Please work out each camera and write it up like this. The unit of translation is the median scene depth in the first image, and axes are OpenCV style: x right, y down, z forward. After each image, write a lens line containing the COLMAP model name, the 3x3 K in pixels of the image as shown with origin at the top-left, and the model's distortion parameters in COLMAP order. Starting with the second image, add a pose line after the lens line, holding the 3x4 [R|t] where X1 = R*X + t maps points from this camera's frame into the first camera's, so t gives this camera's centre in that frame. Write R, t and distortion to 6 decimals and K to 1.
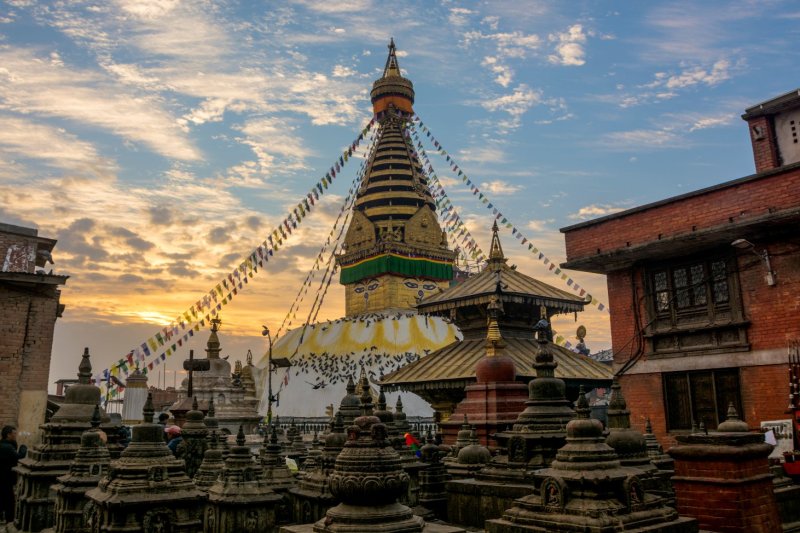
lens RADIAL K [[607.4, 0, 400.0], [0, 607.4, 266.5], [0, 0, 1]] dist [-0.113410, -0.000442]
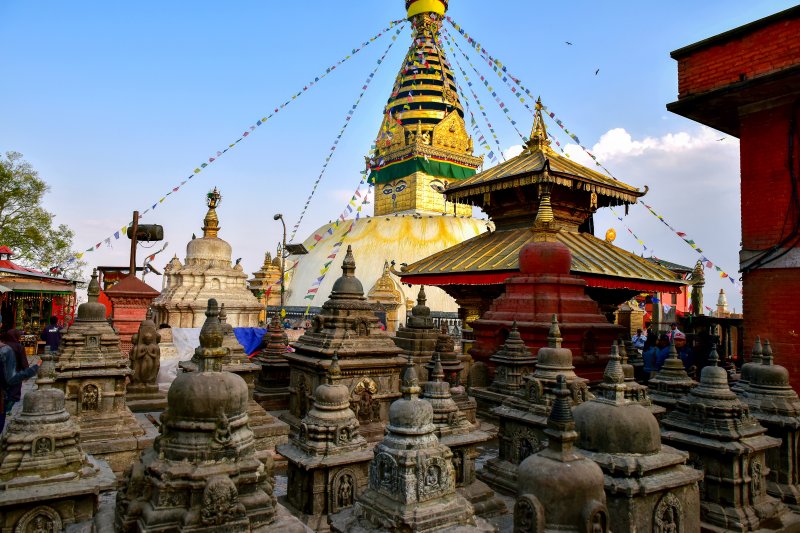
lens RADIAL K [[562.8, 0, 400.0], [0, 562.8, 266.5], [0, 0, 1]] dist [0.002668, 0.000712]
pose [[0.998290, 0.042171, -0.040483, -0.000663], [-0.034875, 0.985422, 0.166514, 0.037225], [0.046915, -0.164817, 0.985208, 0.151954]]
